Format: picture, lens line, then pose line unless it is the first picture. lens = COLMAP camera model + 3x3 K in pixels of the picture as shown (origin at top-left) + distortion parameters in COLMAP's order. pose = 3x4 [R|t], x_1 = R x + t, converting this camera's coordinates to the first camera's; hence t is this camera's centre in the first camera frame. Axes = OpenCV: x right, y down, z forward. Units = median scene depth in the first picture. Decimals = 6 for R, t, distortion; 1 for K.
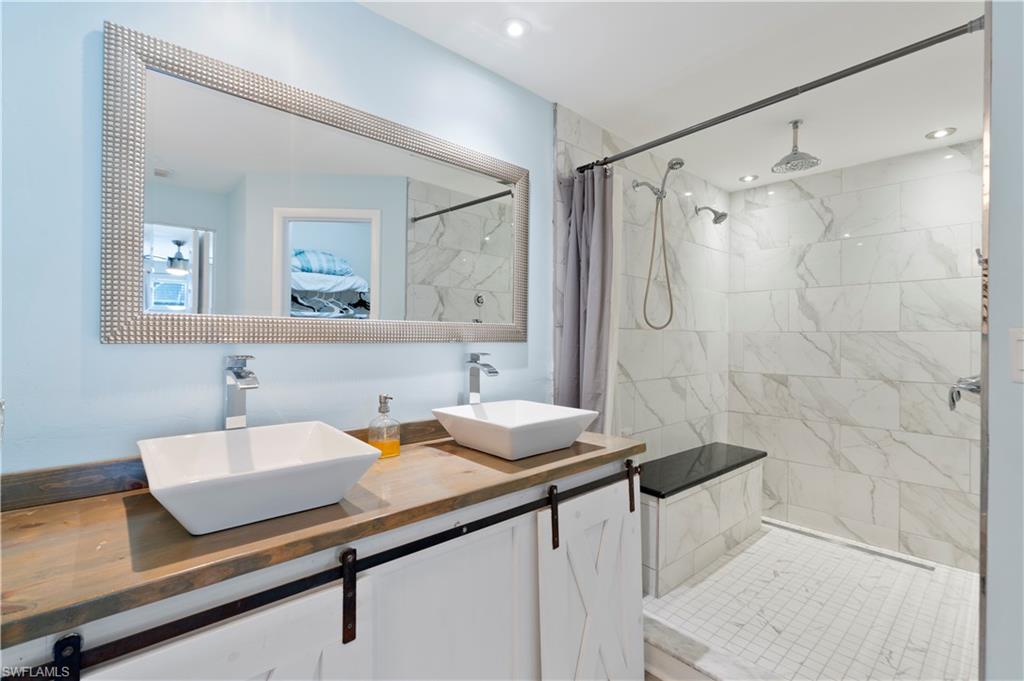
lens RADIAL K [[464.1, 0, 528.8], [0, 464.1, 338.3], [0, 0, 1]] dist [-0.010502, 0.005112]
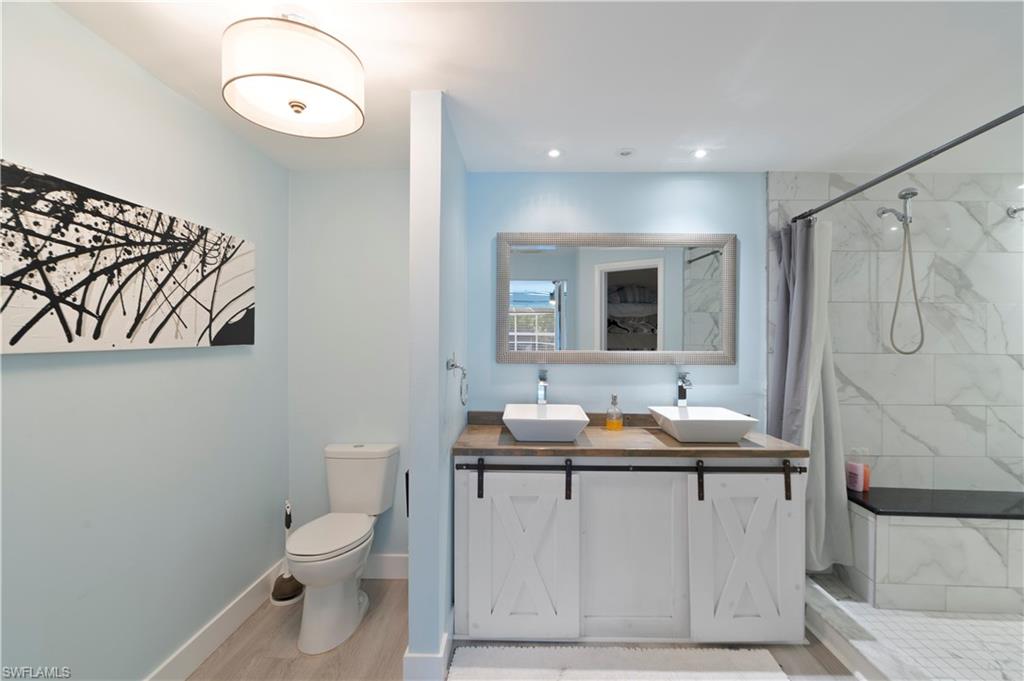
lens RADIAL K [[464.1, 0, 512.9], [0, 464.1, 346.0], [0, 0, 1]] dist [-0.010502, 0.005112]
pose [[0.717597, 0.005137, -0.696440, 0.439664], [-0.002523, 0.999985, 0.004776, -0.048458], [0.696454, -0.001670, 0.717599, -0.363521]]
